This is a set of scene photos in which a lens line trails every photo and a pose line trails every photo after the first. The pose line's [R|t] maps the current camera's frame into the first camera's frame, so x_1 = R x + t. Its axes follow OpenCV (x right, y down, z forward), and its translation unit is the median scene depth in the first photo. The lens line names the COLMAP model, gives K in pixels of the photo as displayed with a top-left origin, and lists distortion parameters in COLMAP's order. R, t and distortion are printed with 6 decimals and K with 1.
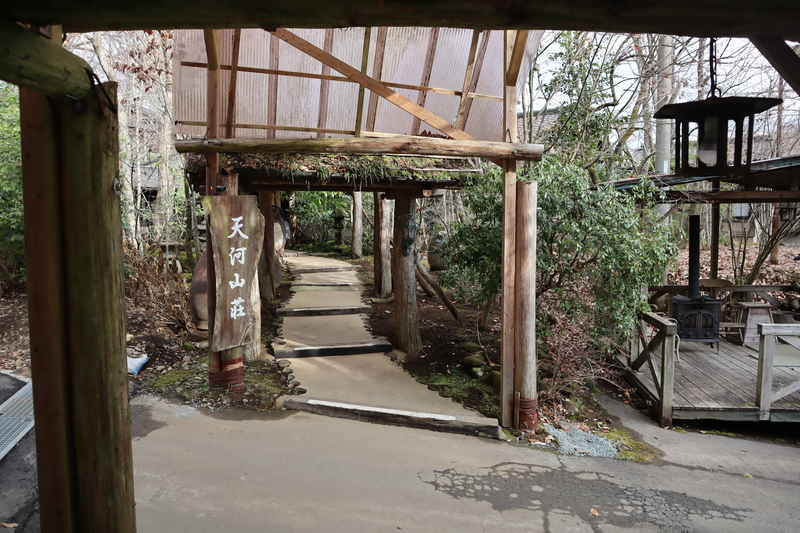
lens RADIAL K [[565.7, 0, 400.0], [0, 565.7, 266.5], [0, 0, 1]] dist [-0.001341, -0.000307]
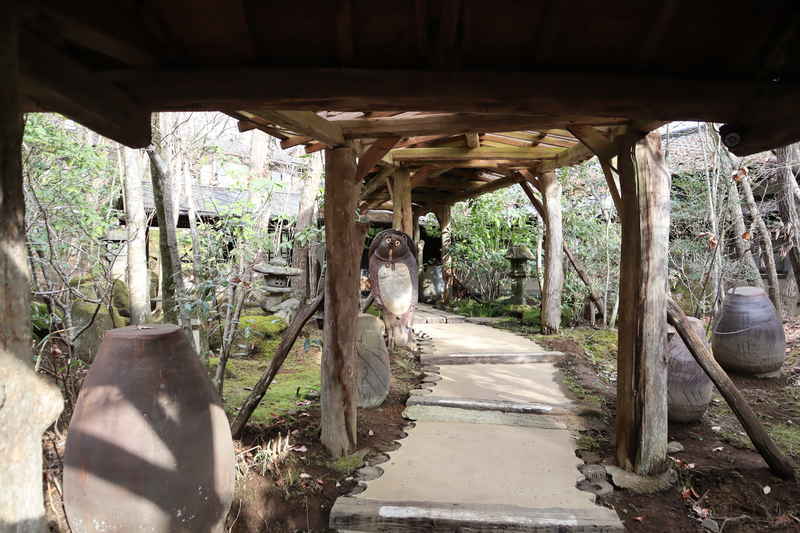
lens RADIAL K [[565.7, 0, 400.0], [0, 565.7, 266.5], [0, 0, 1]] dist [-0.001341, -0.000307]
pose [[0.952572, 0.012473, -0.304057, -0.048539], [-0.039230, 0.995856, -0.082053, -0.026751], [0.301773, 0.090089, 0.949114, 0.423751]]
